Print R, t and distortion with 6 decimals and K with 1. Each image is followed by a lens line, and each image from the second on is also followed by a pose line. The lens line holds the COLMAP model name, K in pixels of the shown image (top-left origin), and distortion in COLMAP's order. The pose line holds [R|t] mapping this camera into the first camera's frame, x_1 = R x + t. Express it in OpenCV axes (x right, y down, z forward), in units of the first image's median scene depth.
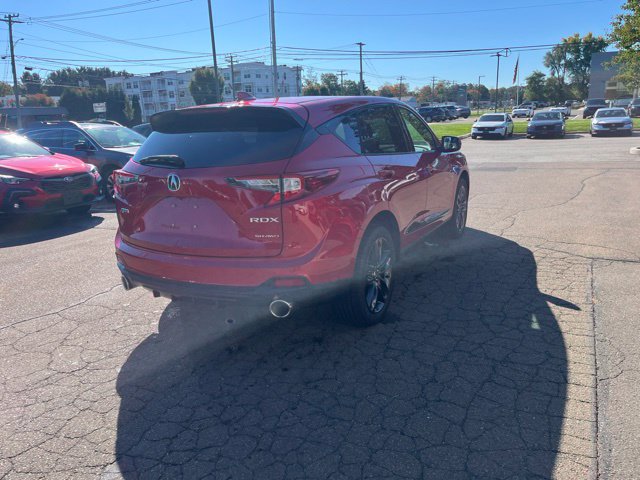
lens RADIAL K [[481.3, 0, 318.1], [0, 481.3, 239.5], [0, 0, 1]] dist [0.081768, -0.107828]
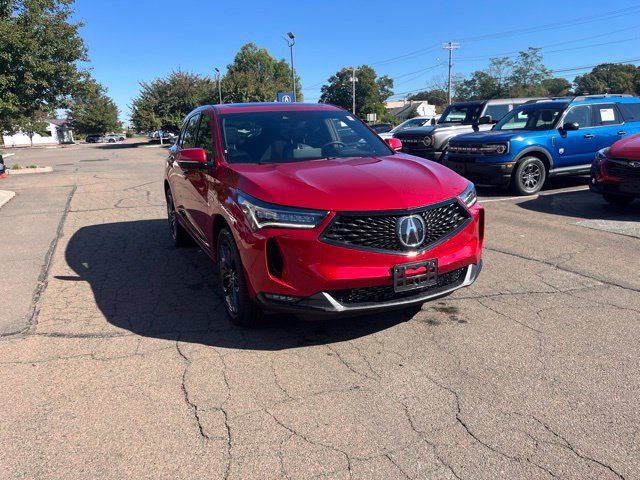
lens RADIAL K [[481.6, 0, 318.4], [0, 481.6, 247.4], [0, 0, 1]] dist [0.071380, -0.086356]
pose [[-0.608206, 0.258226, -0.750603, 0.068639], [-0.130457, 0.900231, 0.415410, -0.037176], [0.782986, 0.350576, -0.513838, 0.141562]]
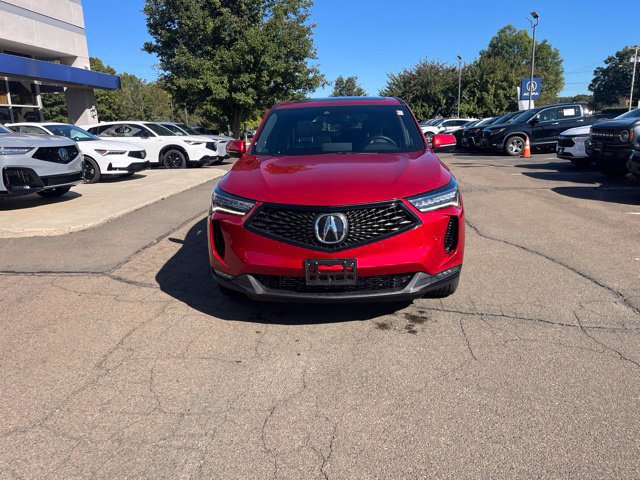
lens RADIAL K [[481.6, 0, 318.4], [0, 481.6, 247.4], [0, 0, 1]] dist [0.071380, -0.086356]
pose [[-0.911314, 0.170687, -0.374663, 0.044404], [-0.029785, 0.880296, 0.473489, -0.041476], [0.410632, 0.442657, -0.797142, 0.164305]]
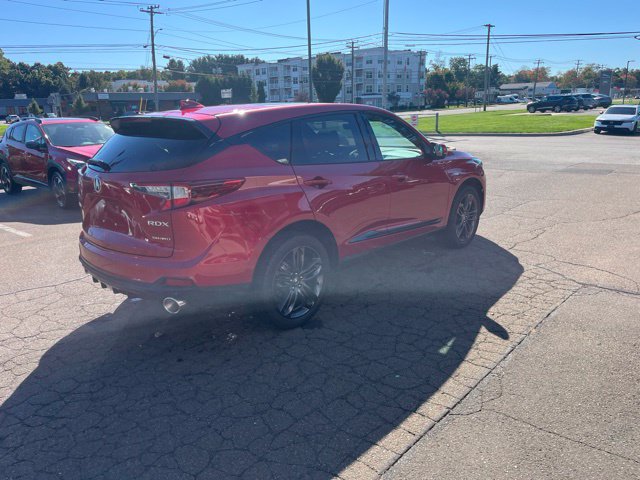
lens RADIAL K [[481.6, 0, 318.4], [0, 481.6, 247.4], [0, 0, 1]] dist [0.071380, -0.086356]
pose [[0.969633, 0.082270, -0.230312, 0.024231], [-0.072529, 0.996089, 0.050462, -0.003326], [0.233562, -0.032225, 0.971808, 0.000698]]
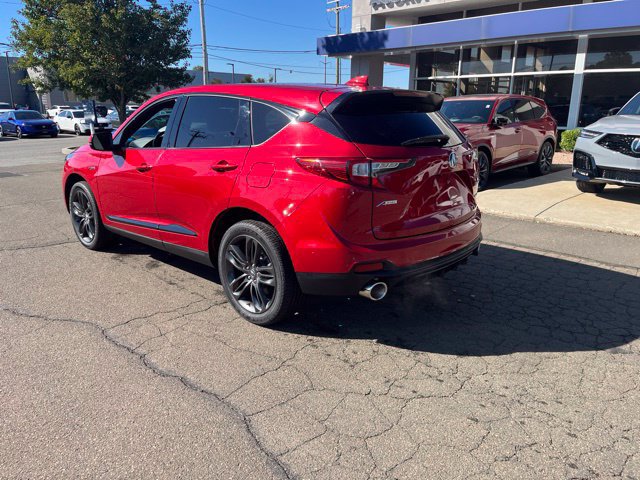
lens RADIAL K [[481.3, 0, 318.1], [0, 481.3, 239.5], [0, 0, 1]] dist [0.081768, -0.107828]
pose [[0.268888, -0.206896, 0.940688, -0.072219], [0.220078, 0.964017, 0.149120, -0.008791], [-0.937691, 0.166929, 0.304746, 0.049962]]
